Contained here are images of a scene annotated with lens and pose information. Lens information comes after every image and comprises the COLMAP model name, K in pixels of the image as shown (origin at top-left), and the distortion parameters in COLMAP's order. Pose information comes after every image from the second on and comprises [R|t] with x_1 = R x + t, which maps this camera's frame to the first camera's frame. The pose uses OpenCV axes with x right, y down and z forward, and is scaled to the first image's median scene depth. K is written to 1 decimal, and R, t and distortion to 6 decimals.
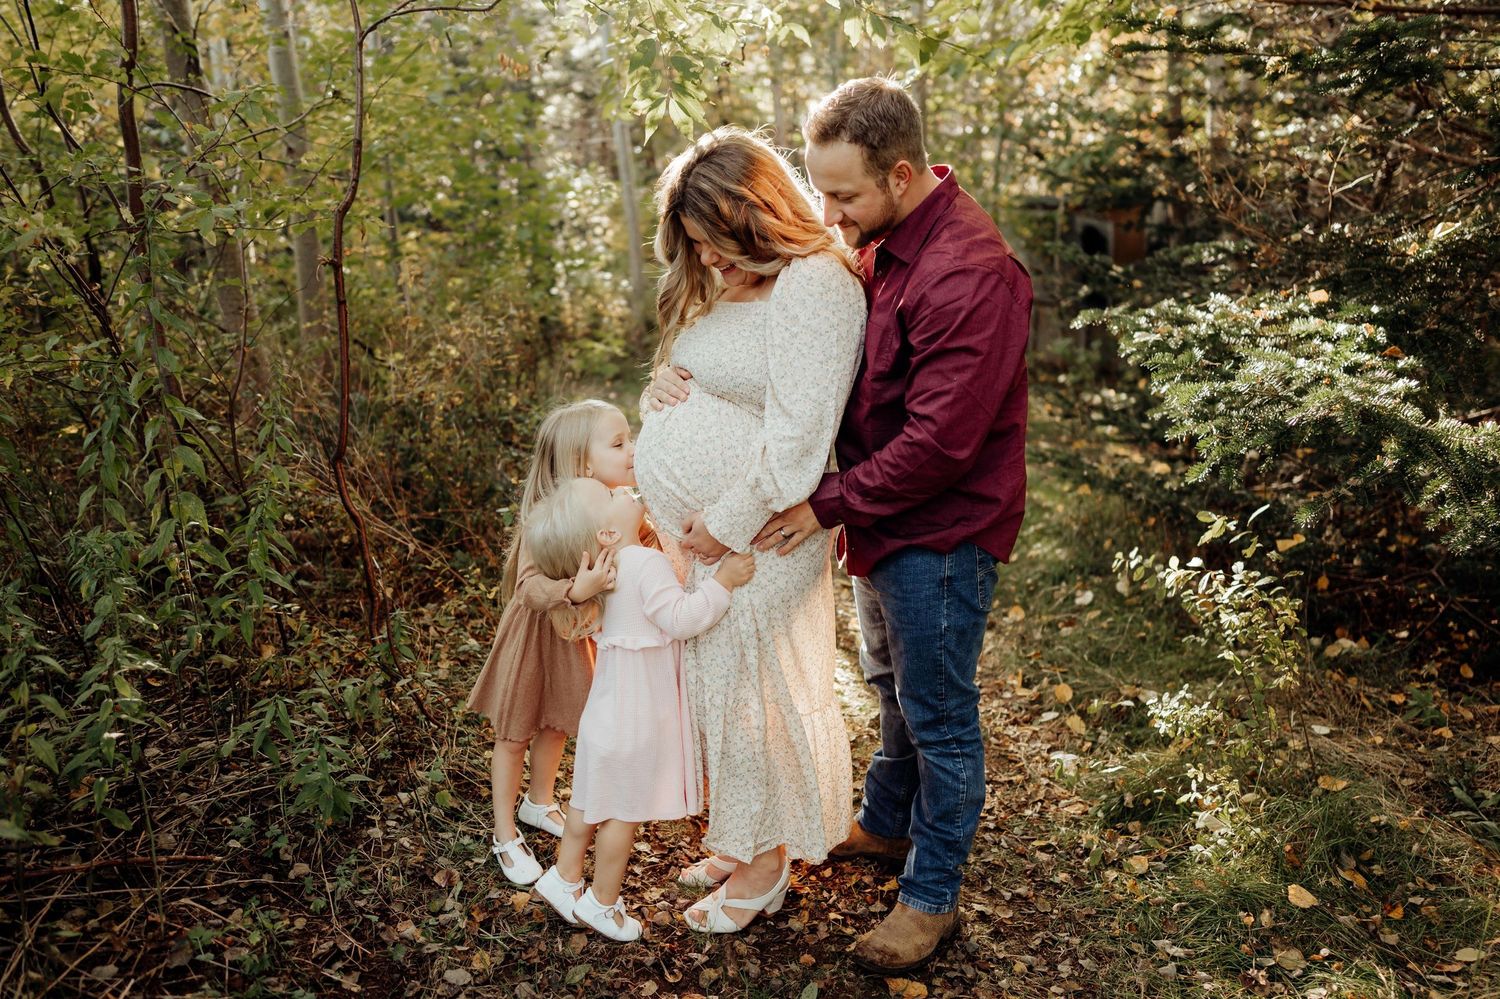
lens RADIAL K [[930.2, 0, 749.6], [0, 930.2, 413.4], [0, 0, 1]] dist [-0.001657, 0.002333]
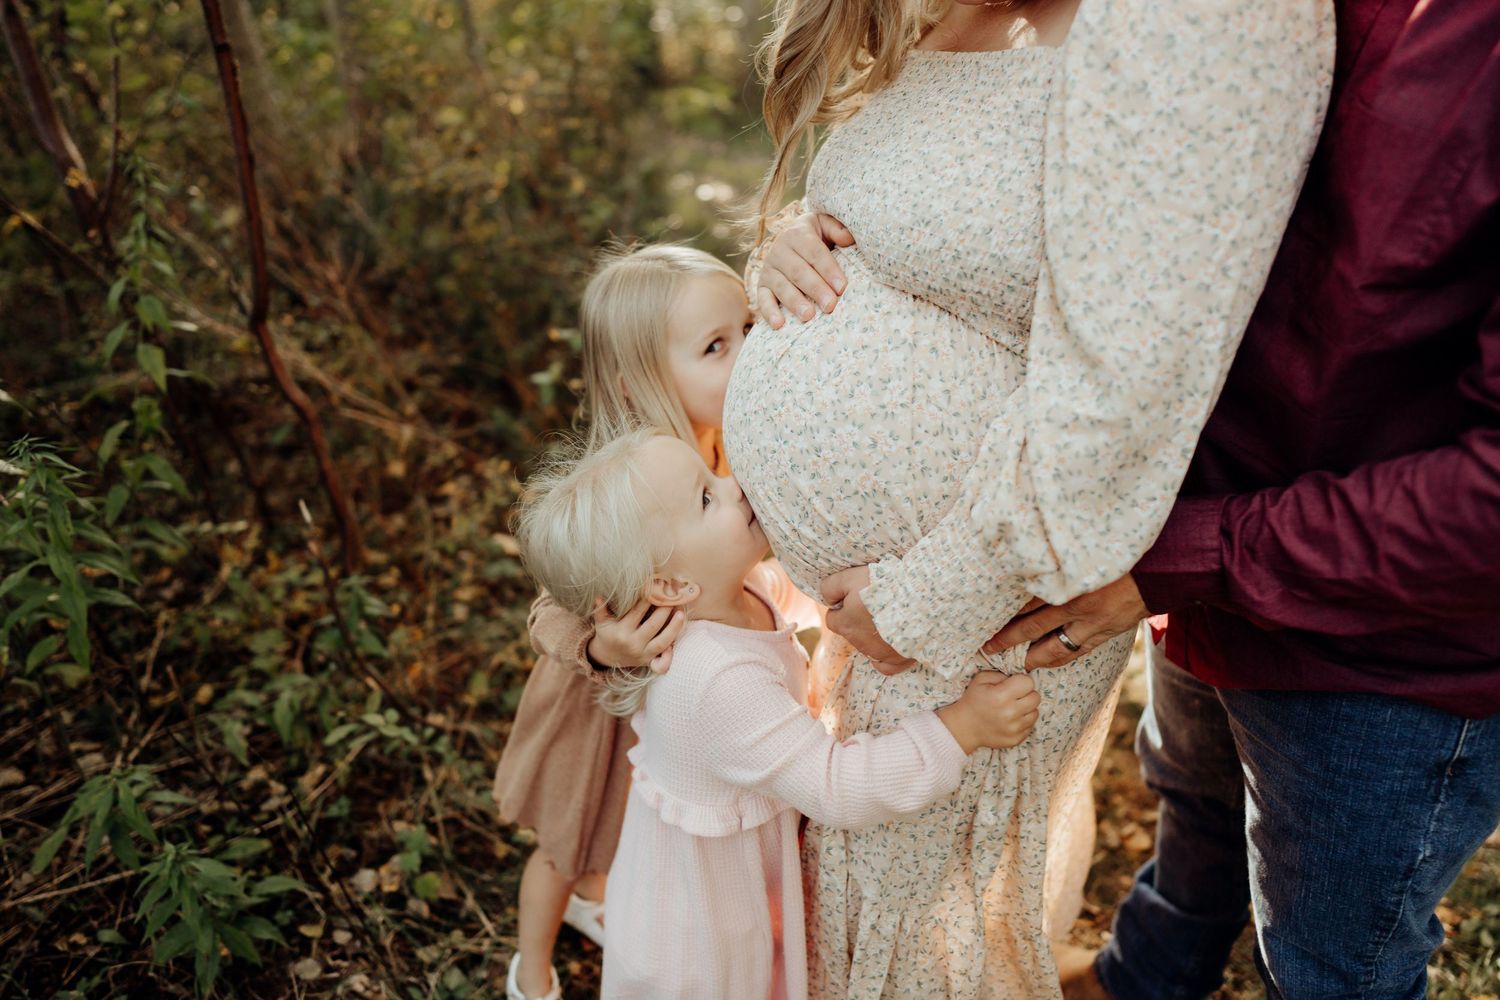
lens RADIAL K [[930.2, 0, 749.6], [0, 930.2, 413.9], [0, 0, 1]] dist [-0.001657, 0.002333]
pose [[0.992754, 0.039705, -0.113413, -0.058650], [-0.007849, 0.963244, 0.268512, -0.079715], [0.119906, -0.265676, 0.956577, 0.580952]]
